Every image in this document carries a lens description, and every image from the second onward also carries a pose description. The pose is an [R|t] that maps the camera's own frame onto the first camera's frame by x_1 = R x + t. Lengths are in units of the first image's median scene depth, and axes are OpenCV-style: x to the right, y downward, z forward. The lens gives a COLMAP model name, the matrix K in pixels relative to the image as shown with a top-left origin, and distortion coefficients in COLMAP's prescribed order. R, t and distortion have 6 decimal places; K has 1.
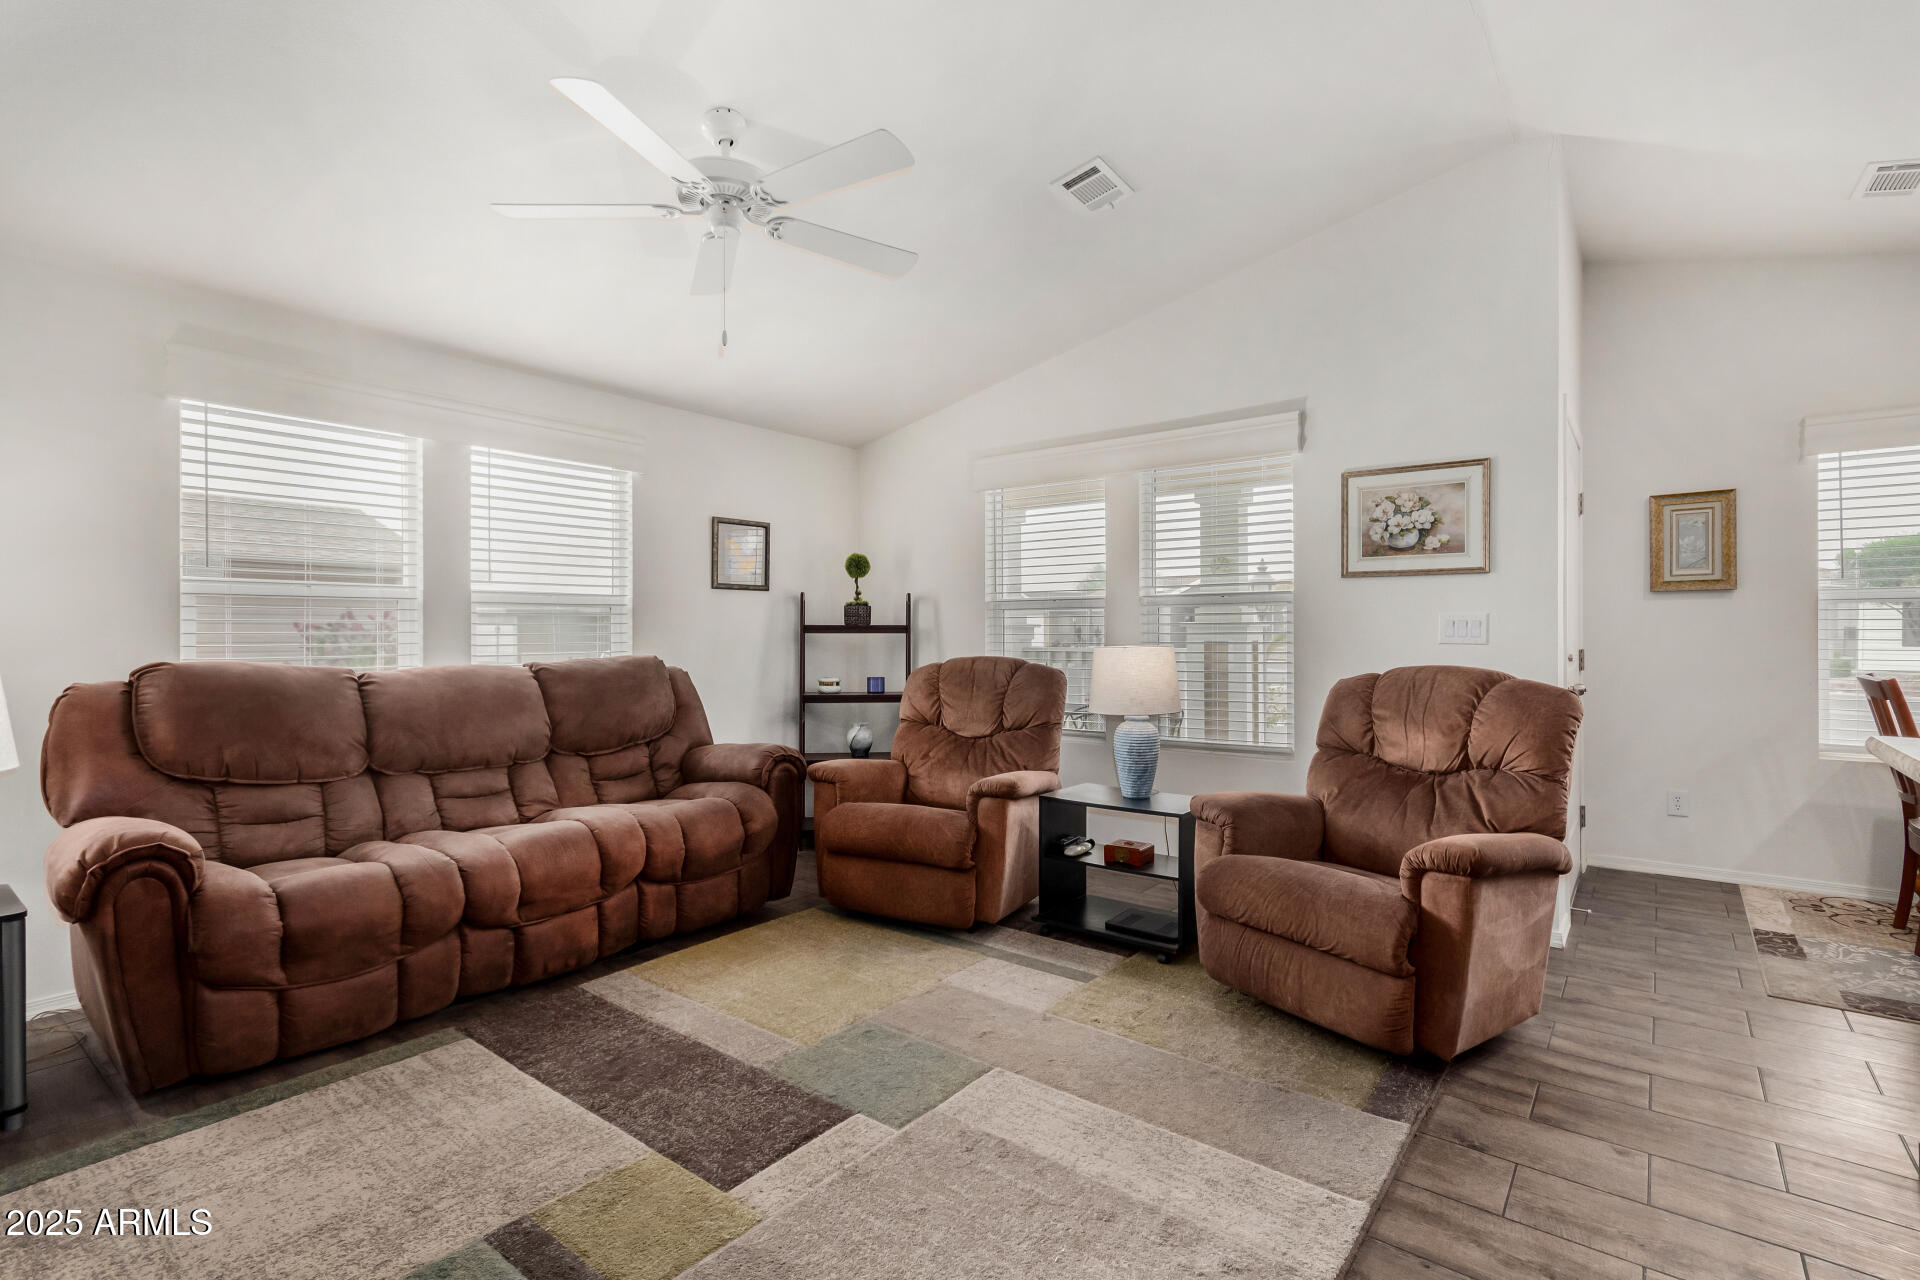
lens RADIAL K [[902.9, 0, 961.6], [0, 902.9, 641.1], [0, 0, 1]] dist [0.006837, -0.000370]
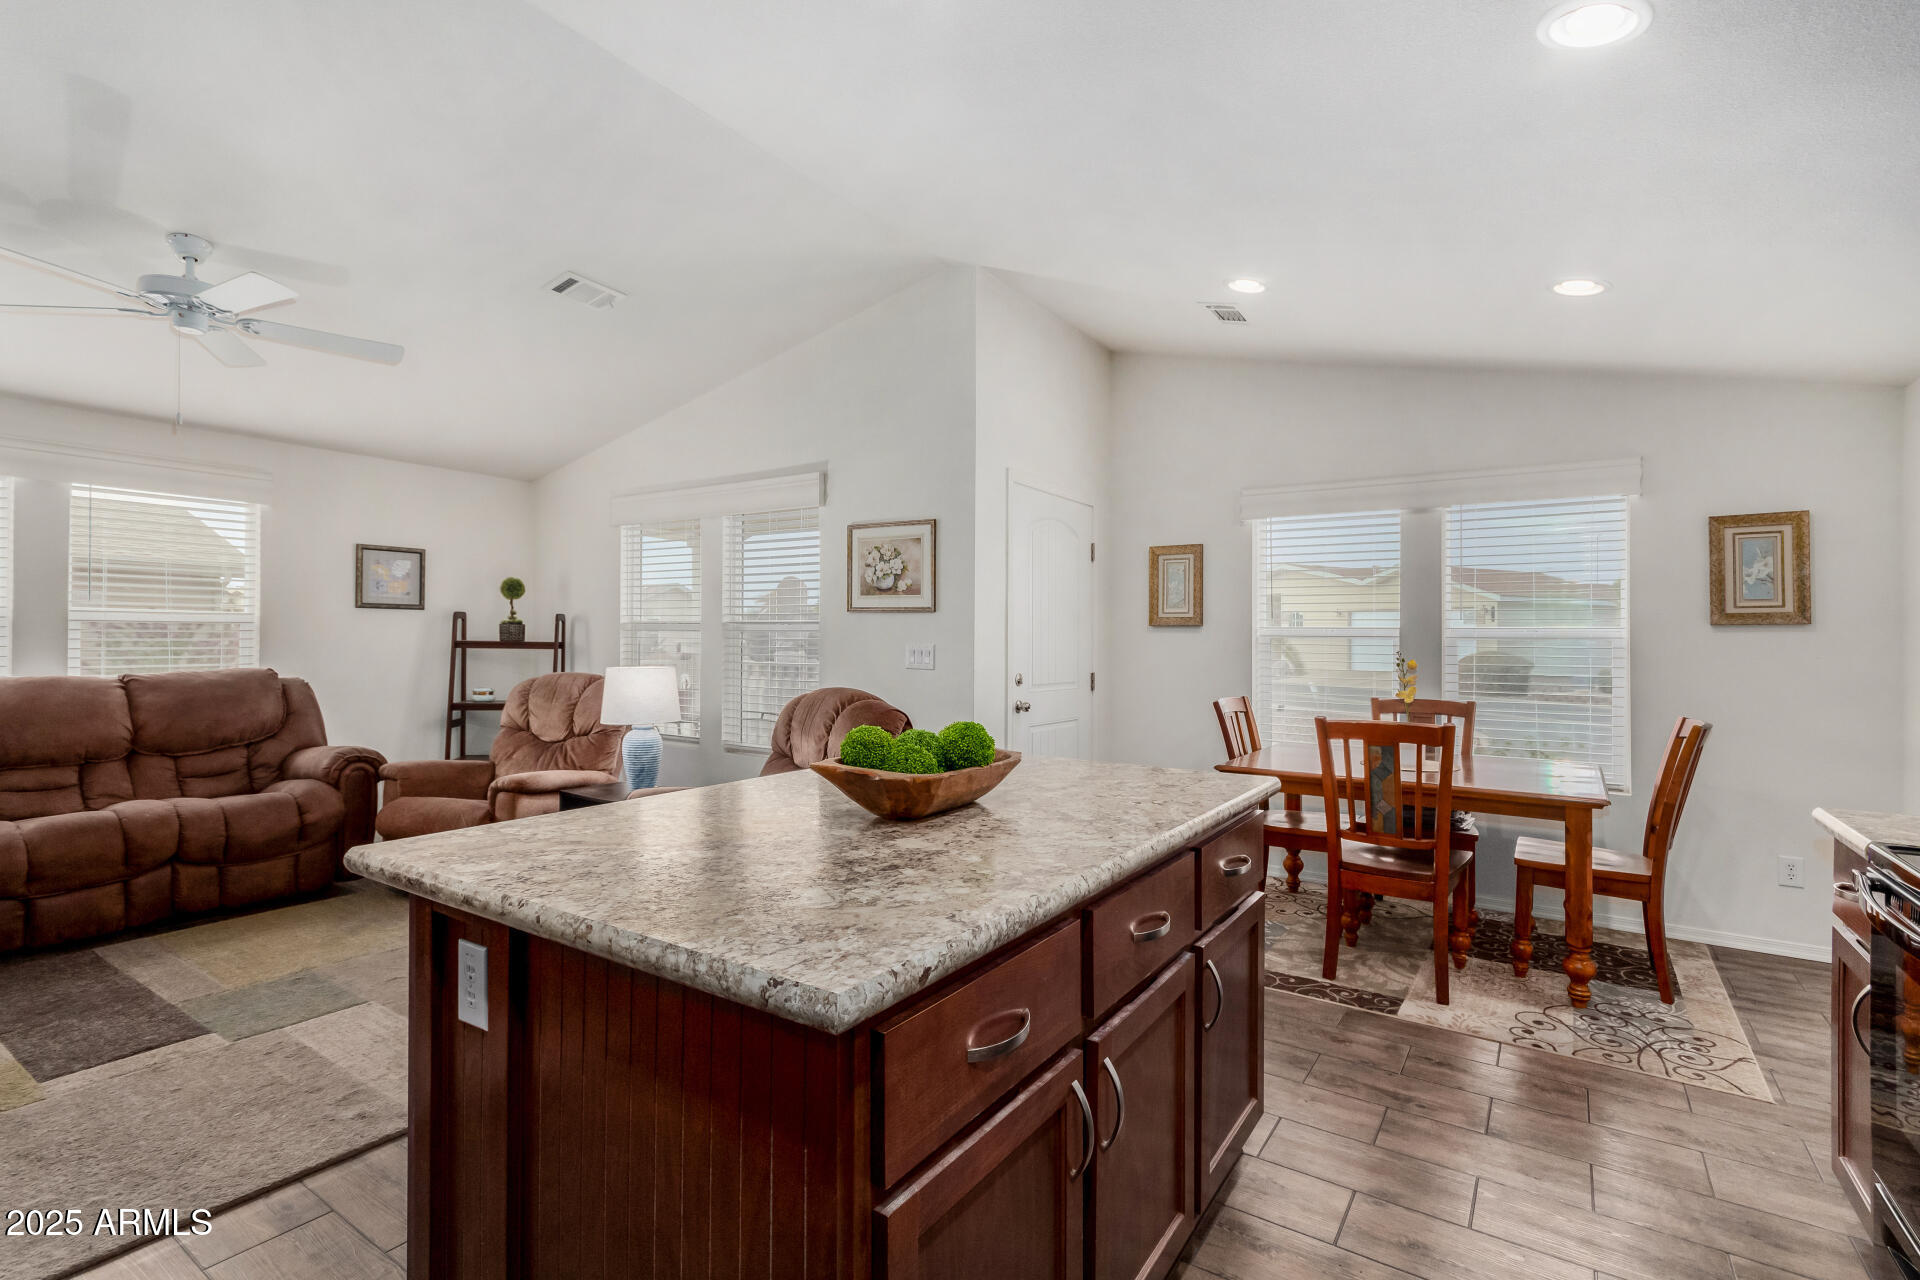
lens RADIAL K [[902.9, 0, 974.3], [0, 902.9, 645.4], [0, 0, 1]] dist [0.006837, -0.000370]
pose [[0.997330, 0.014658, 0.071537, 0.541865], [-0.014621, 0.999893, -0.001044, -0.028705], [-0.071545, -0.000005, 0.997437, -0.232639]]
